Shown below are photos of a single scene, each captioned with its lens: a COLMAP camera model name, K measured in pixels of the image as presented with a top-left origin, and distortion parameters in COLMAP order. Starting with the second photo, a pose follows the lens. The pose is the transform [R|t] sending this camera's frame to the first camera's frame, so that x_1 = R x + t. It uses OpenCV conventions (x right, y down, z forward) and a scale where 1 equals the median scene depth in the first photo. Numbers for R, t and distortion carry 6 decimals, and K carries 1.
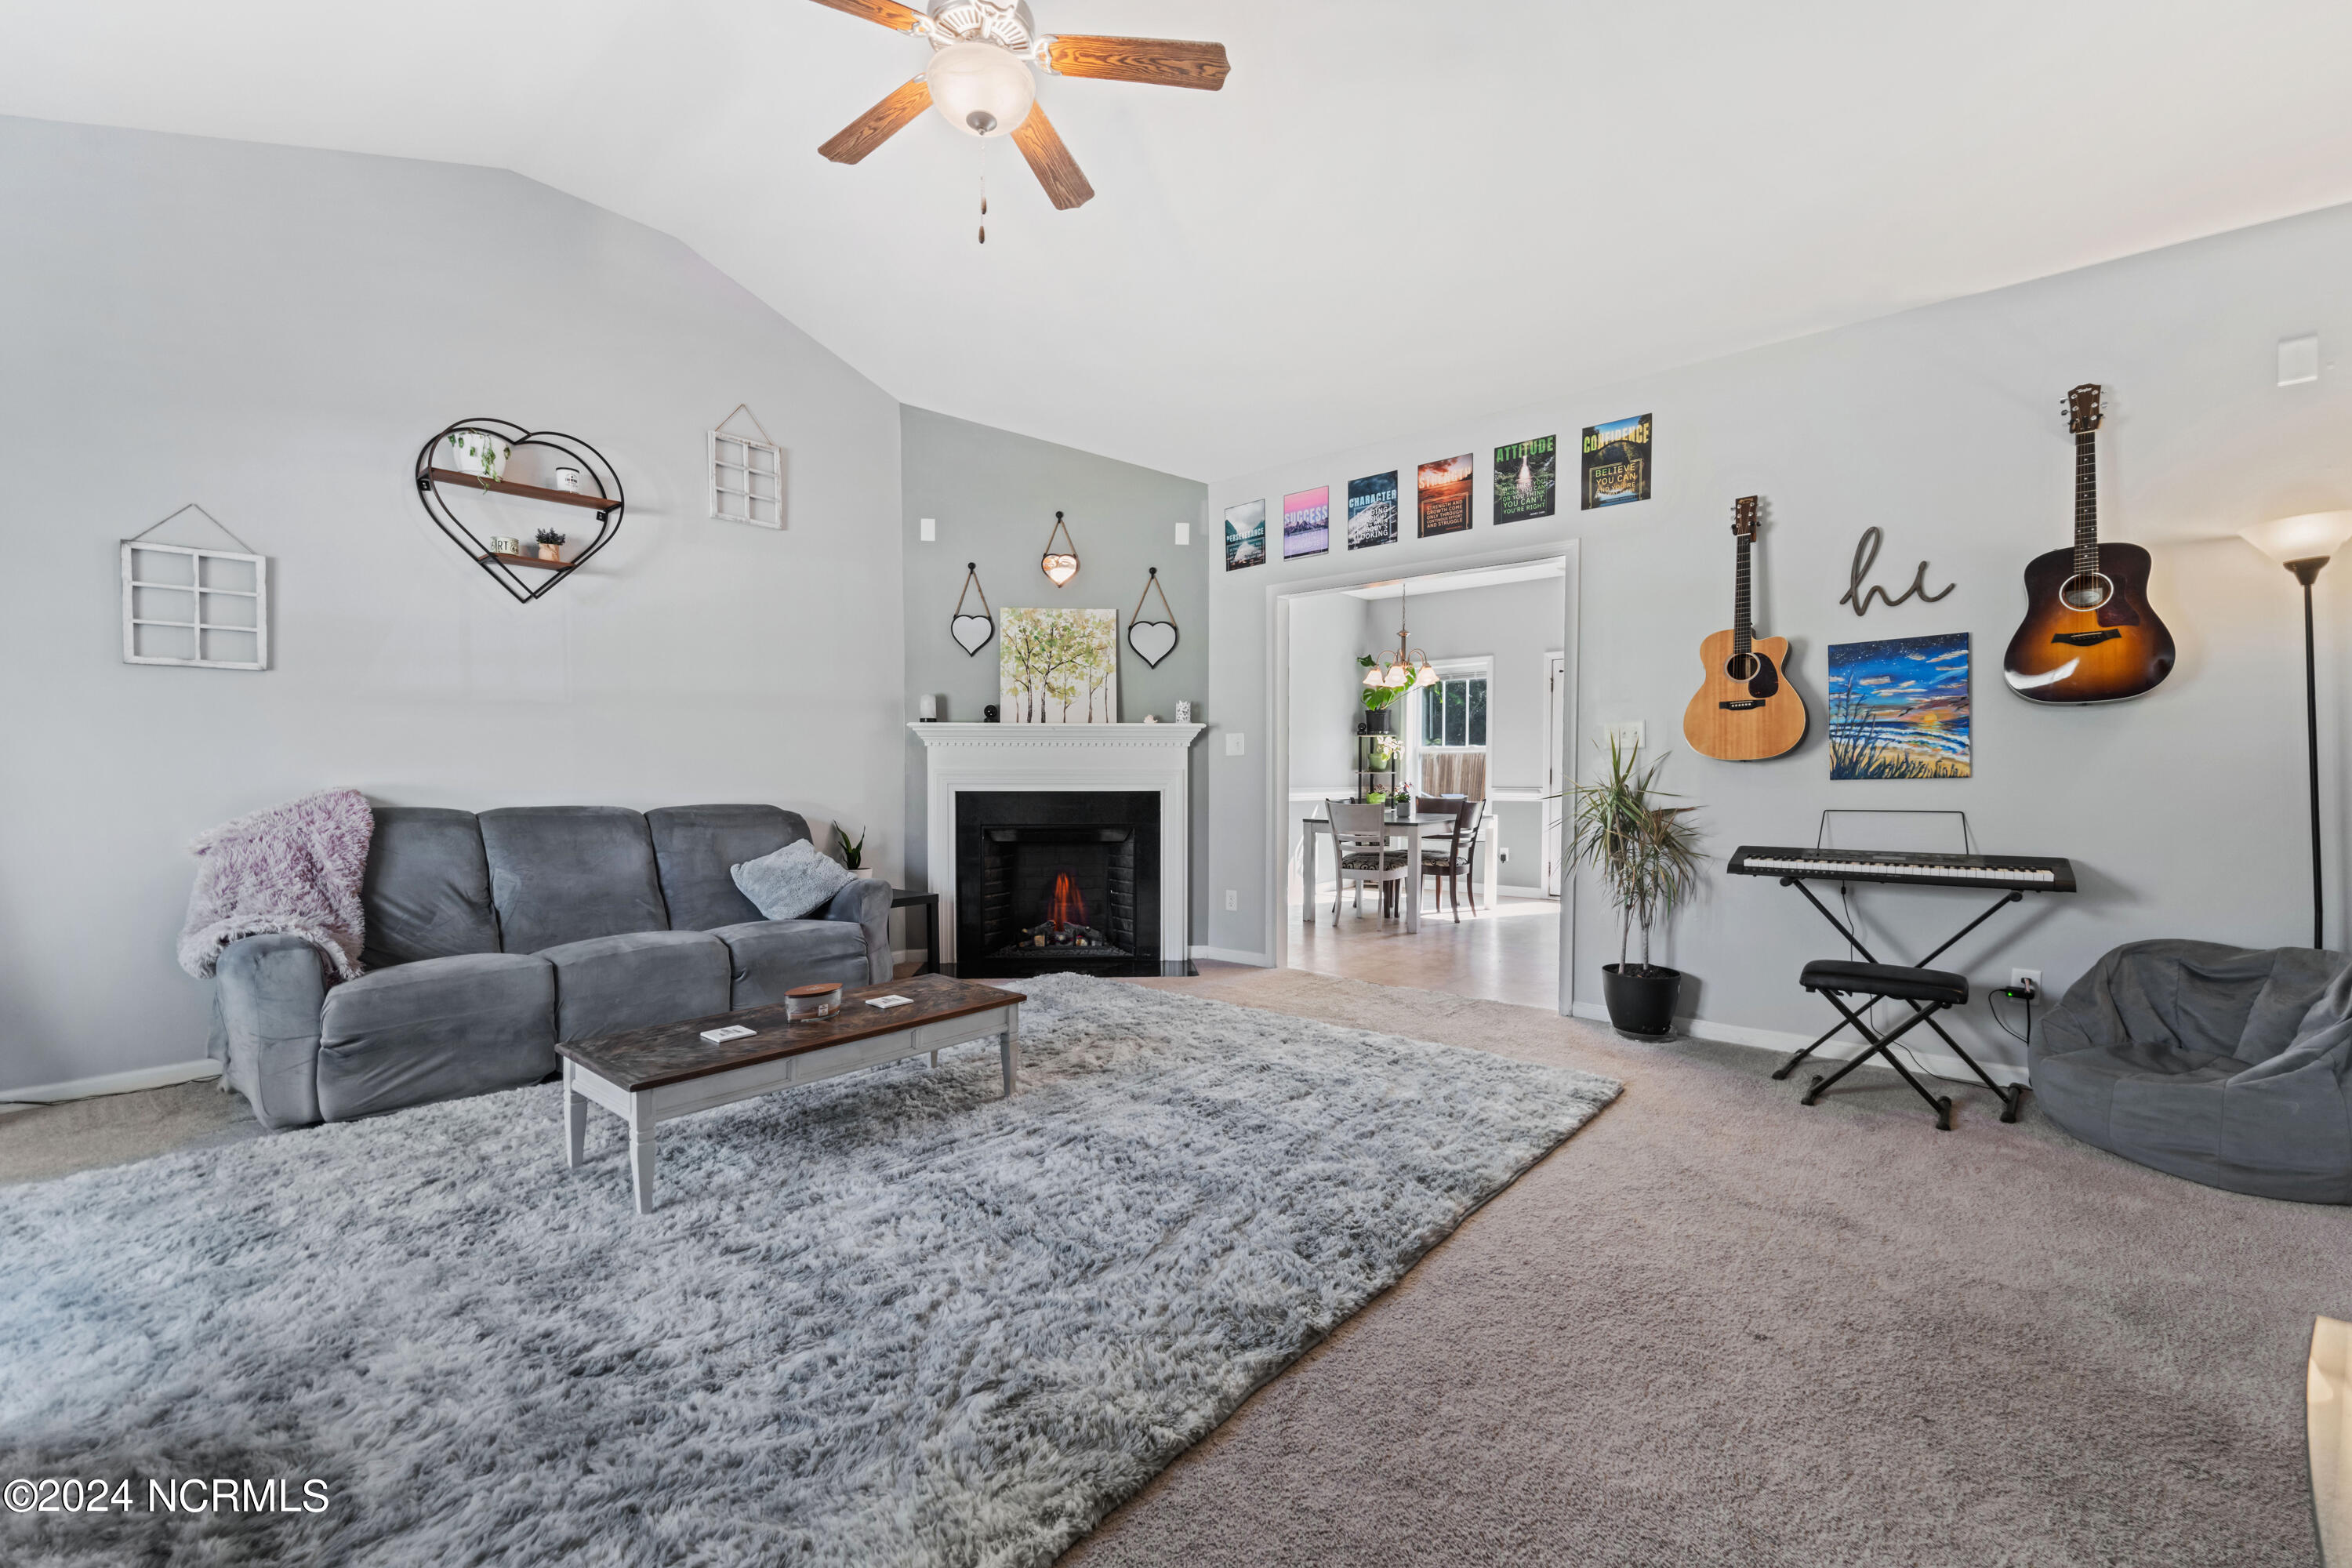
lens RADIAL K [[960.4, 0, 1169.0], [0, 960.4, 781.1], [0, 0, 1]] dist [-0.003096, -0.000167]
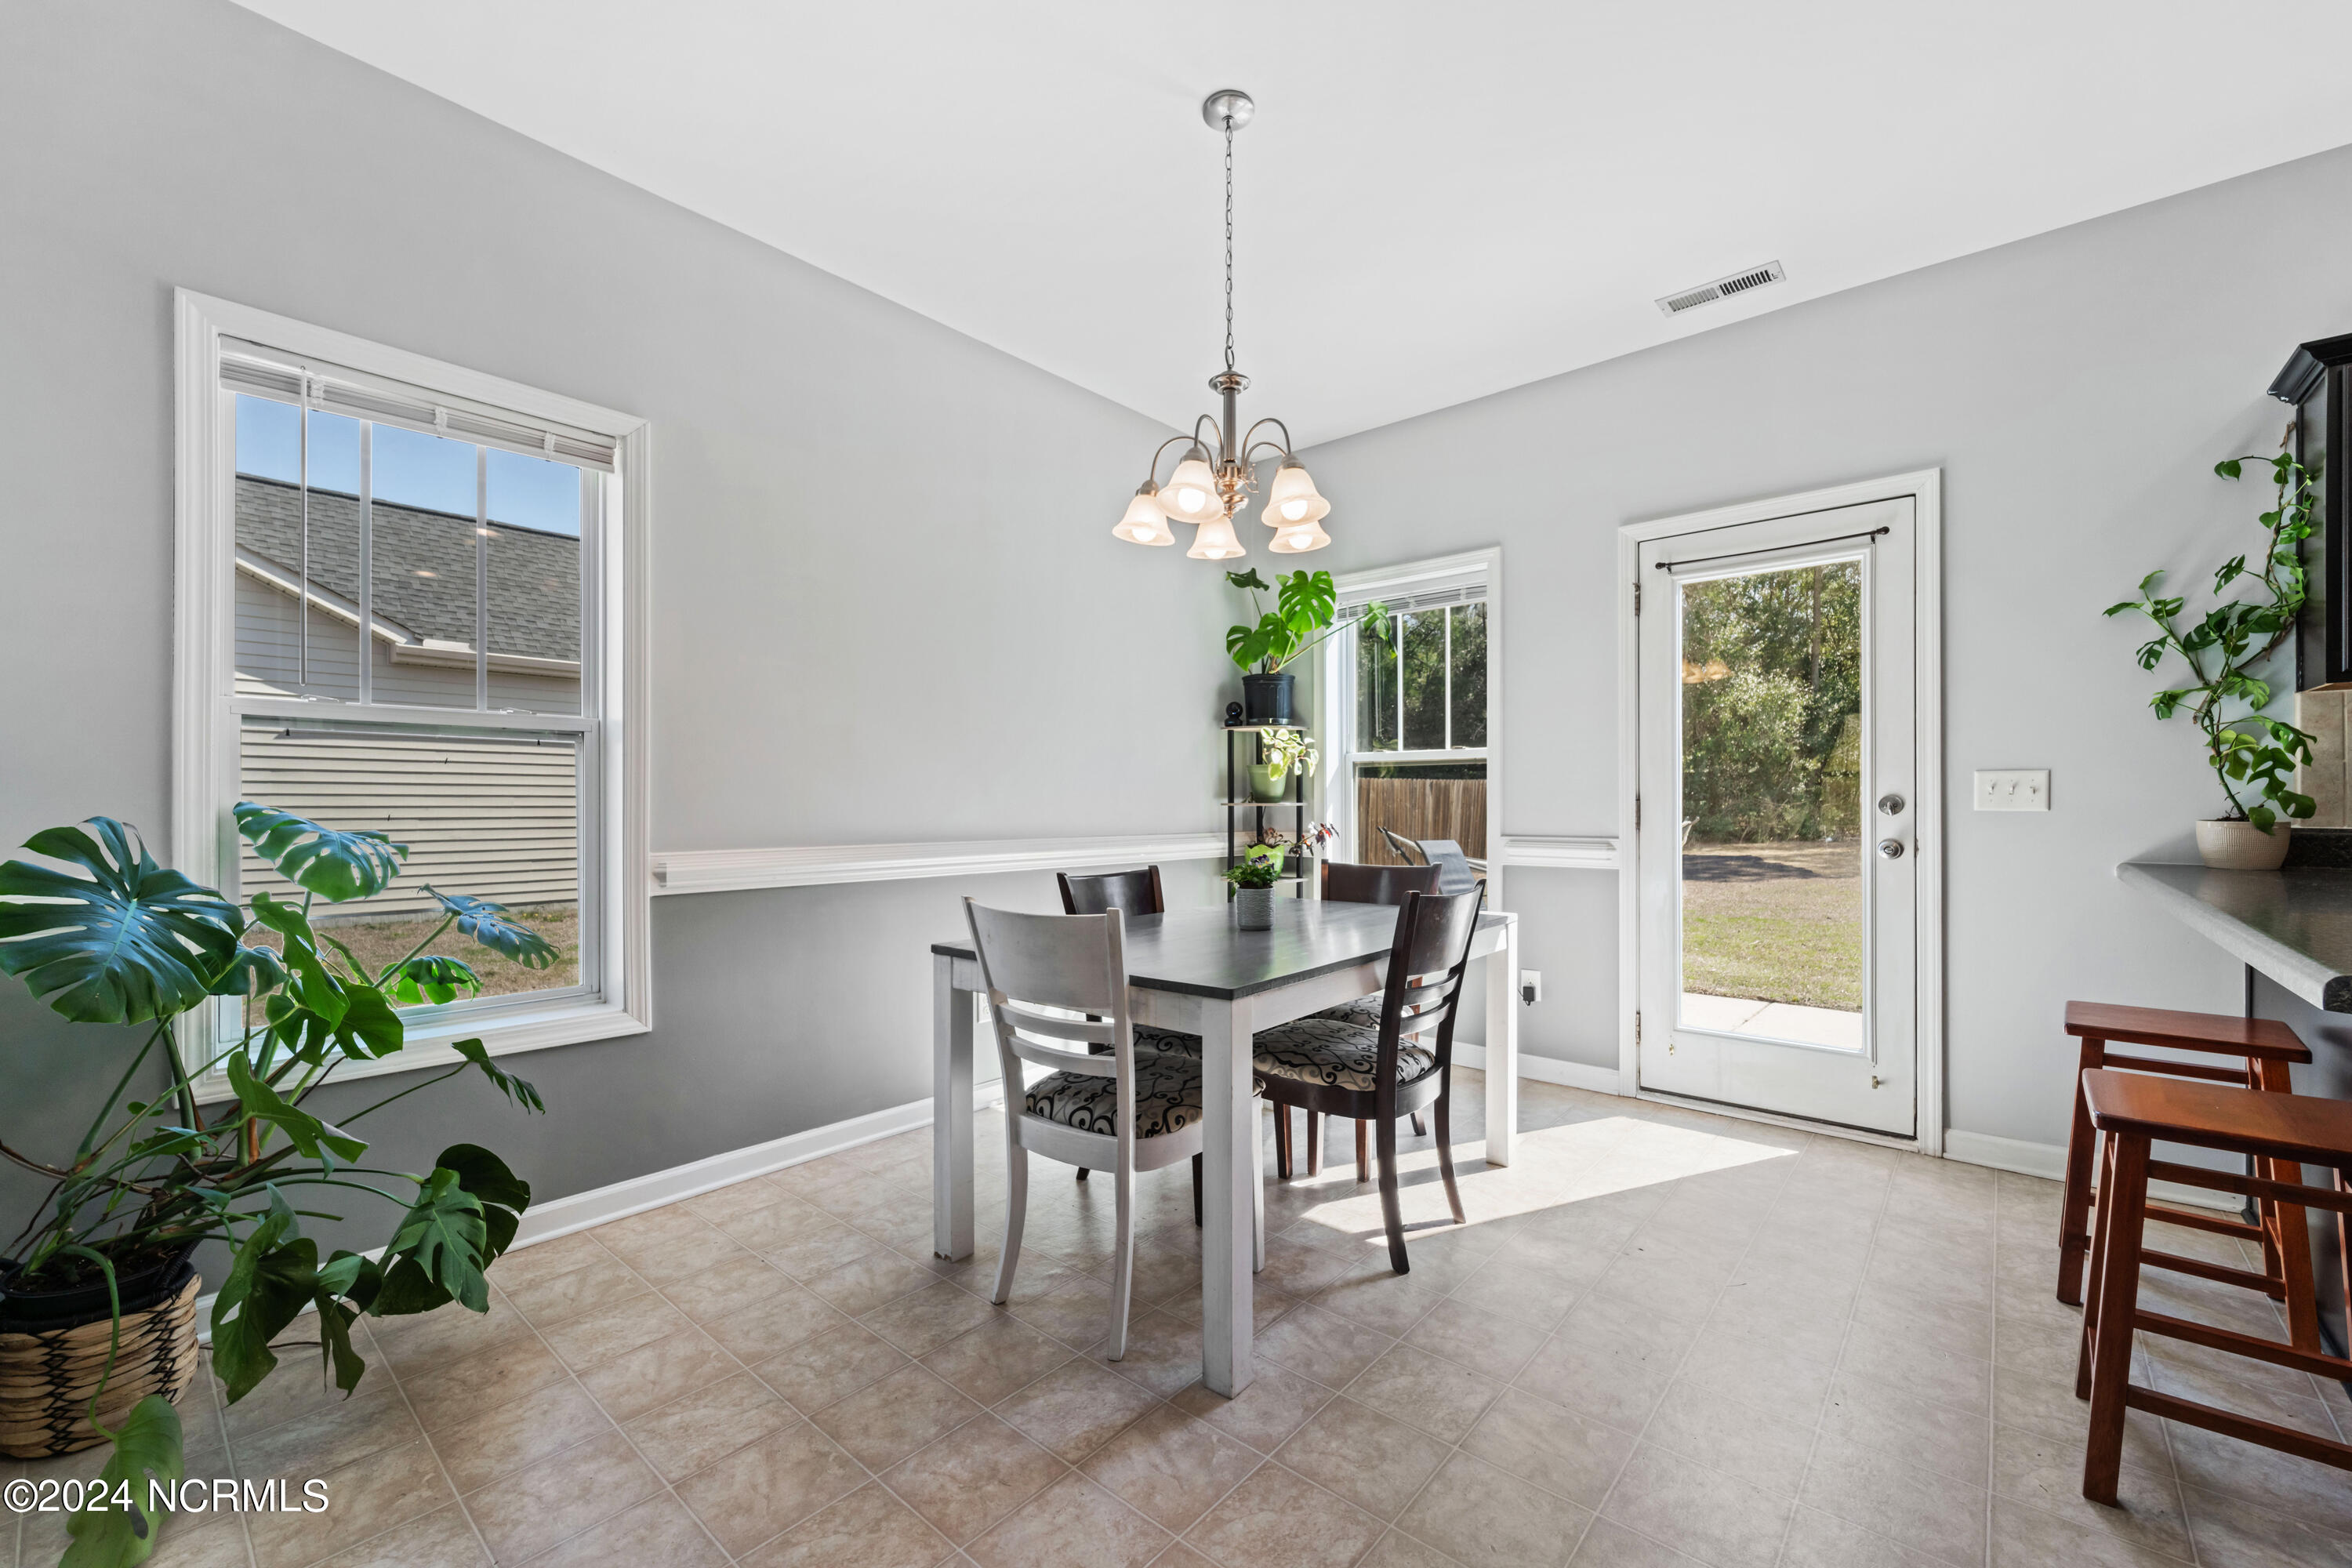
lens RADIAL K [[960.4, 0, 1182.4], [0, 960.4, 798.7], [0, 0, 1]] dist [-0.003096, -0.000167]
pose [[0.999925, -0.006425, 0.010411, 0.170943], [0.006596, 0.999843, -0.016422, -0.003600], [-0.010303, 0.016489, 0.999811, 0.515236]]
